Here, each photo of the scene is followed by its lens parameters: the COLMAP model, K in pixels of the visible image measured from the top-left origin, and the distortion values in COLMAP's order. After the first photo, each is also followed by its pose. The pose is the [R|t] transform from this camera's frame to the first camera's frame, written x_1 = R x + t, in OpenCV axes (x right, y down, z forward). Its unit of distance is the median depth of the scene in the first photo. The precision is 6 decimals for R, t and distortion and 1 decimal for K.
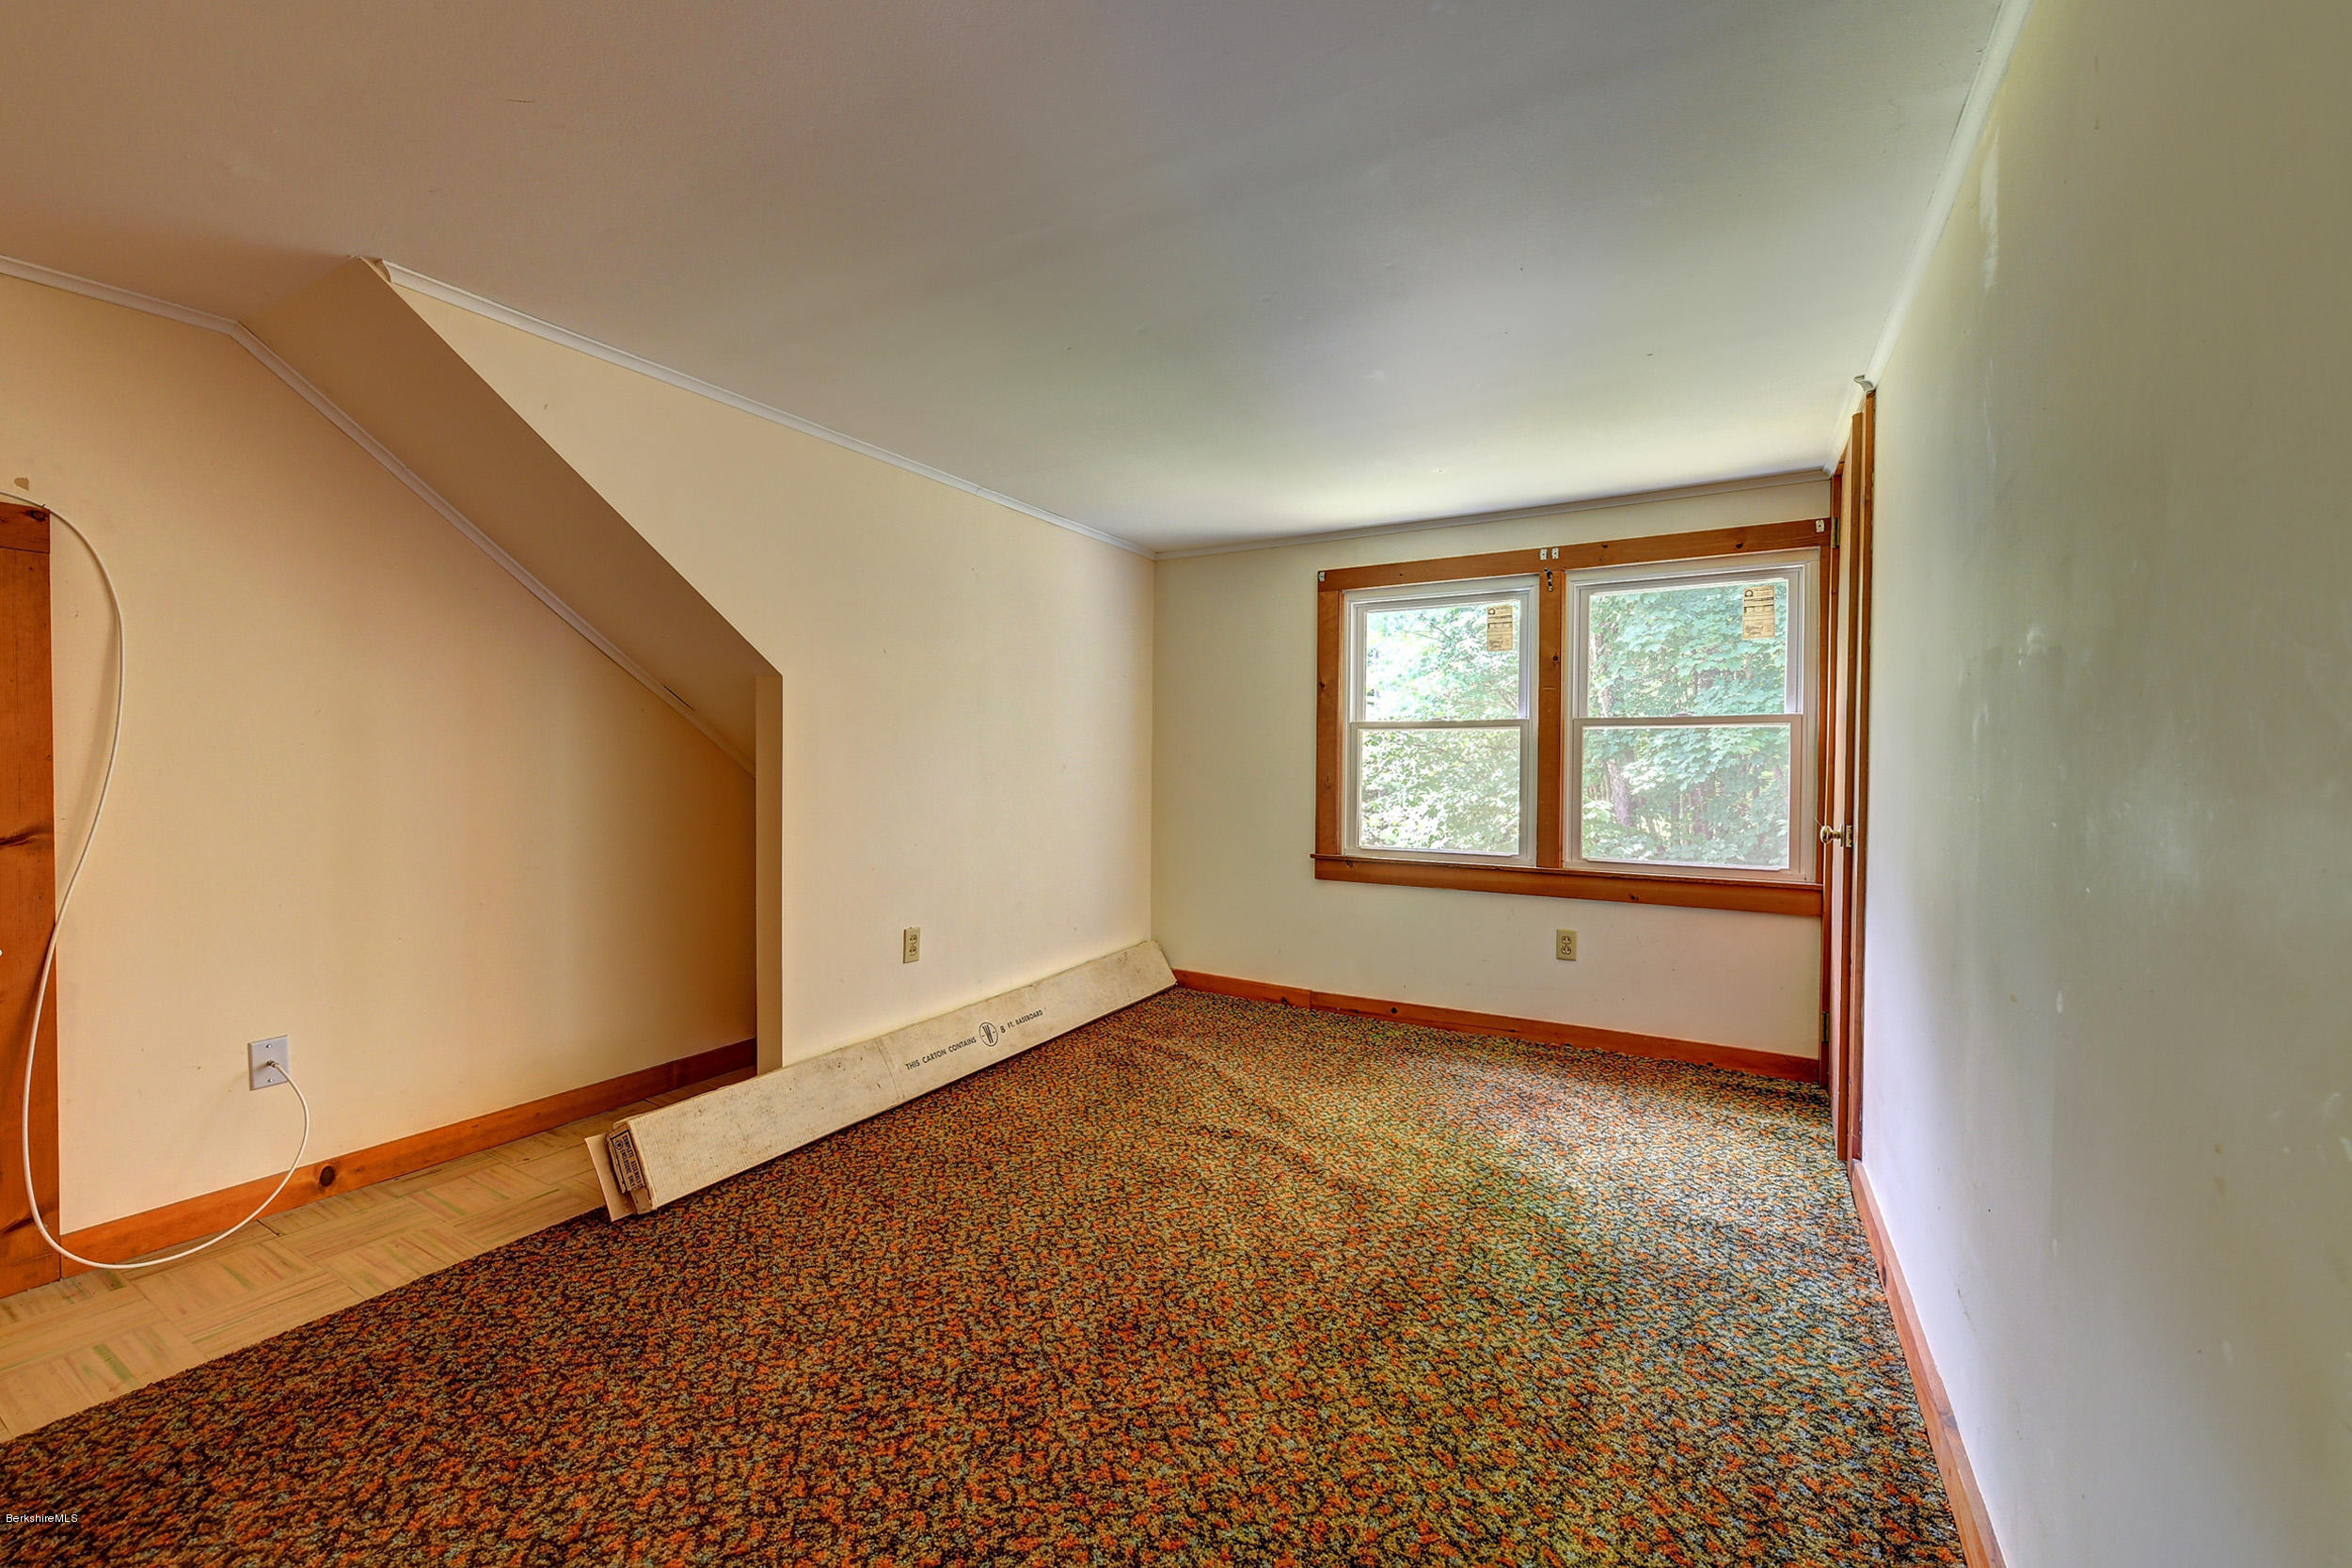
lens RADIAL K [[957.7, 0, 1178.5], [0, 957.7, 778.9], [0, 0, 1]] dist [0.000223, -0.001634]
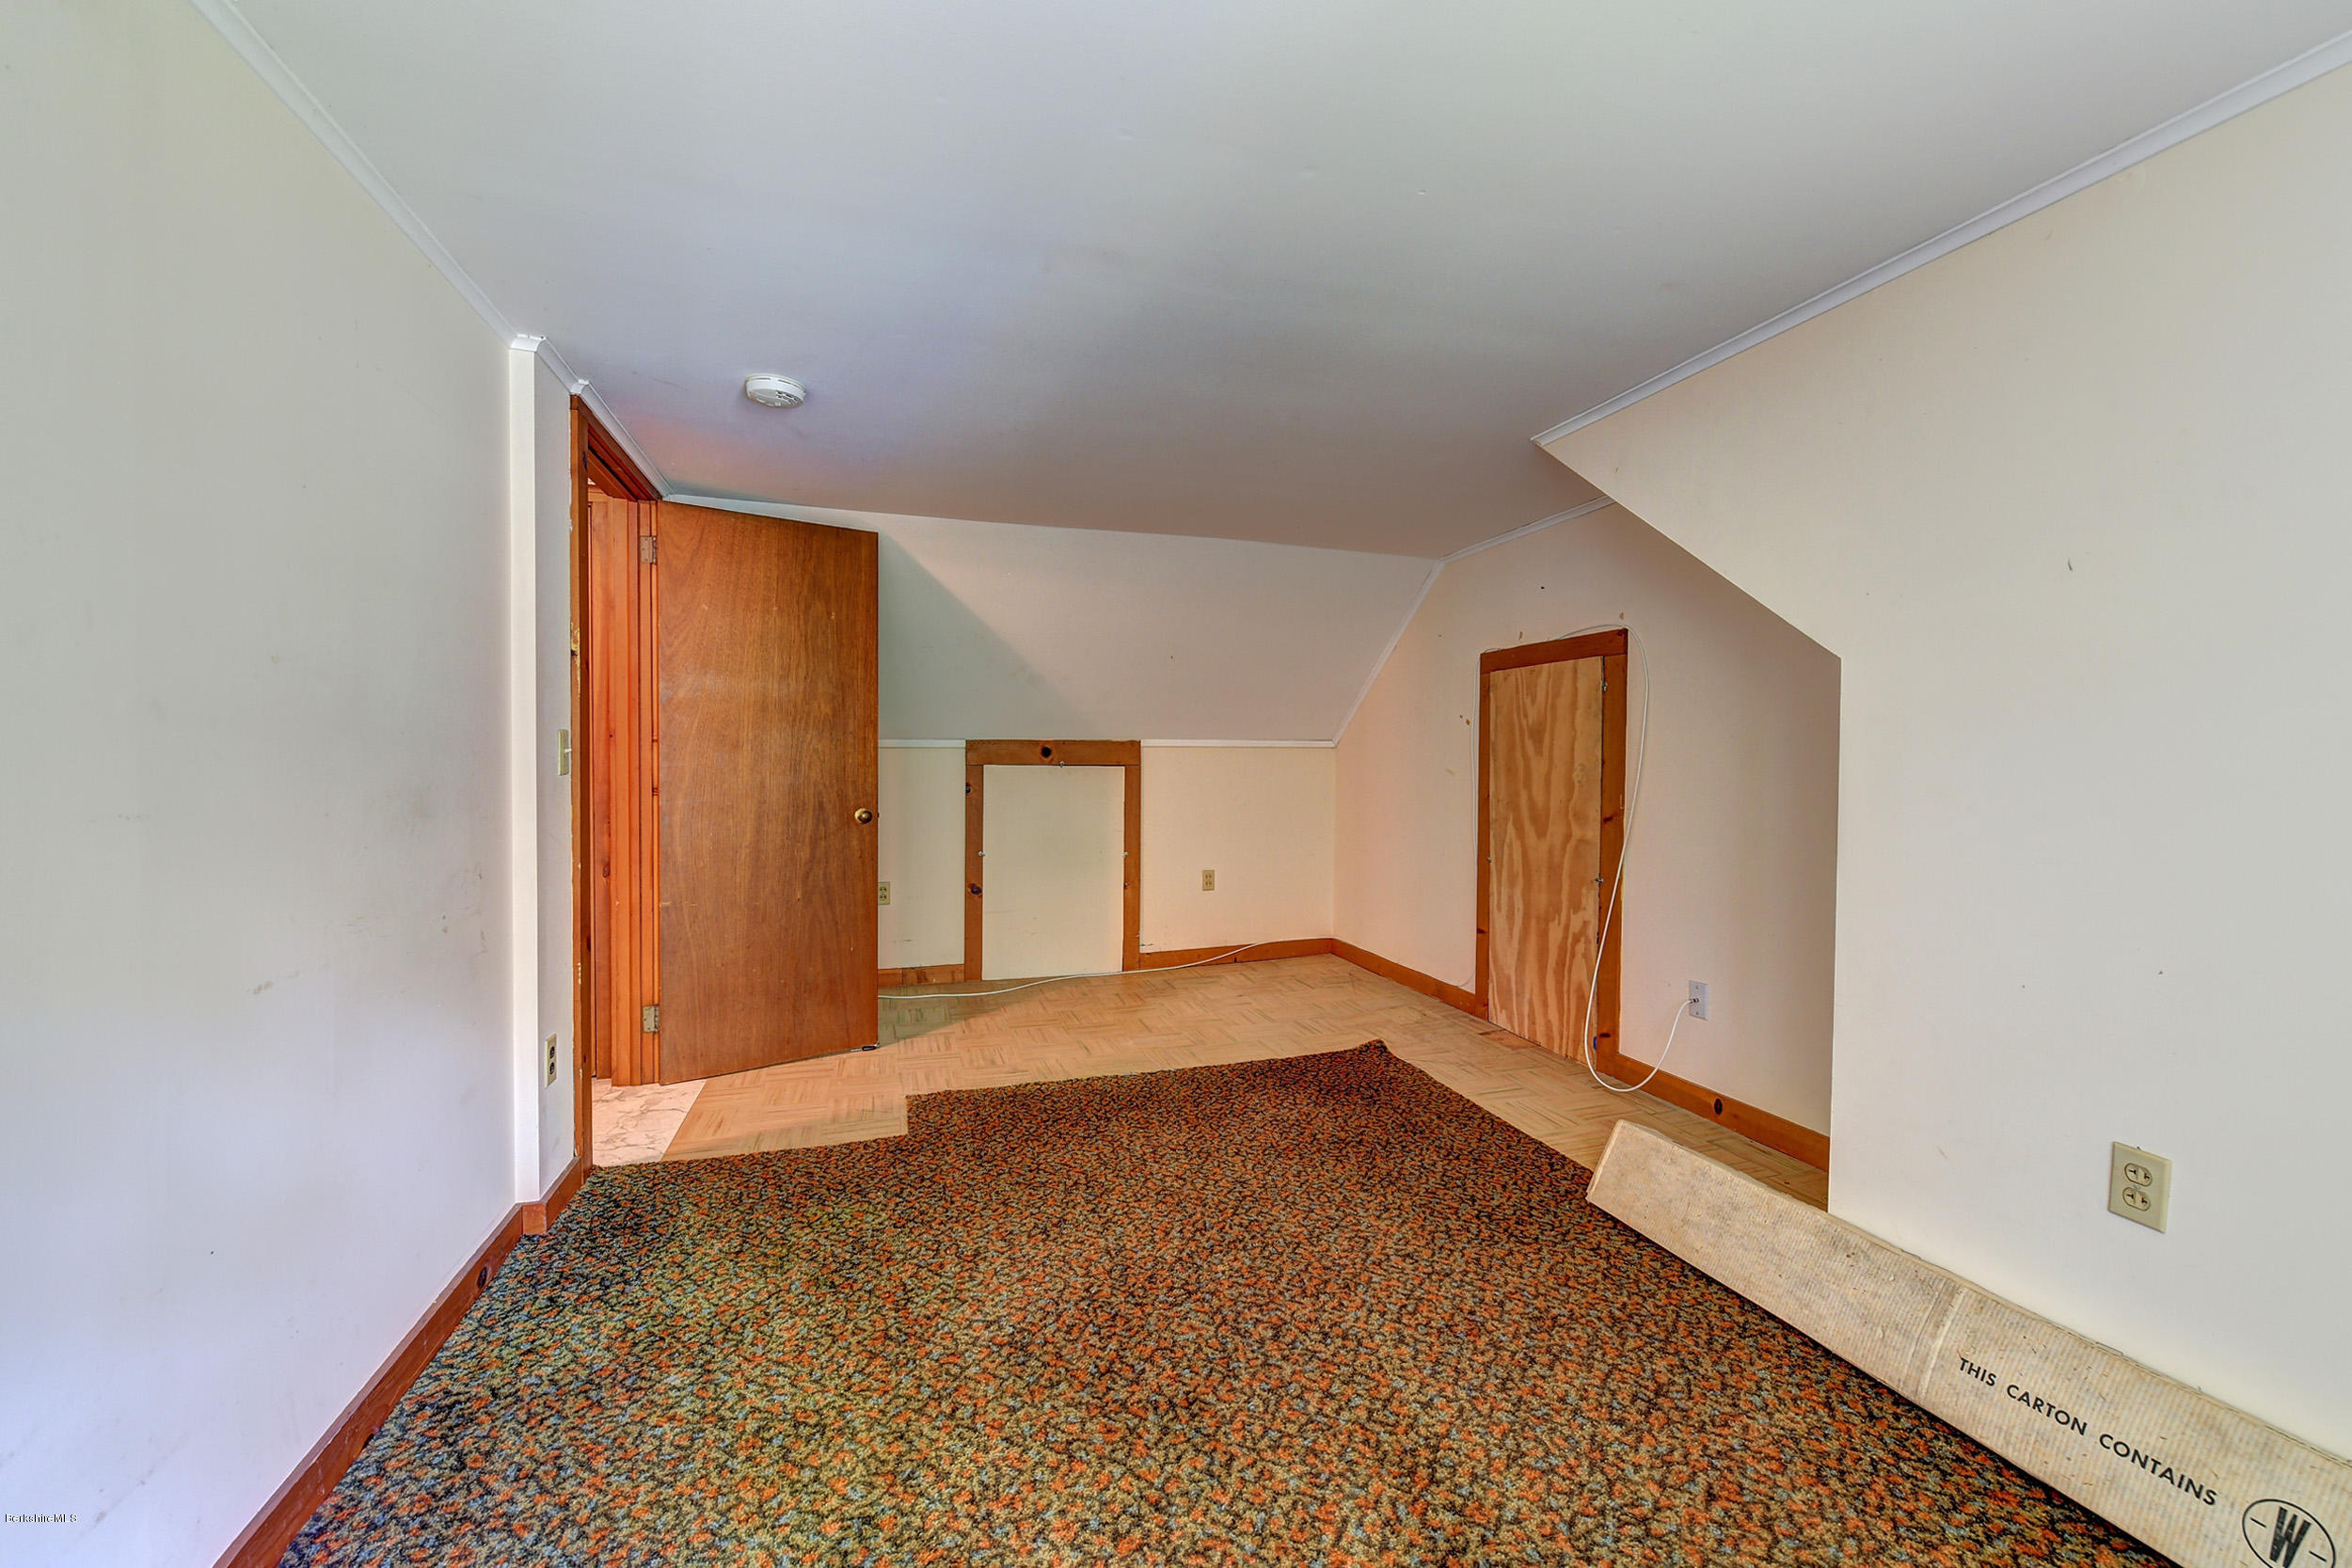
lens RADIAL K [[957.7, 0, 1182.7], [0, 957.7, 775.8], [0, 0, 1]] dist [0.000223, -0.001634]
pose [[-0.689808, -0.000124, -0.723992, 0.597151], [-0.024017, 0.999454, 0.022711, -0.036426], [0.723594, 0.033054, -0.689434, 1.582947]]
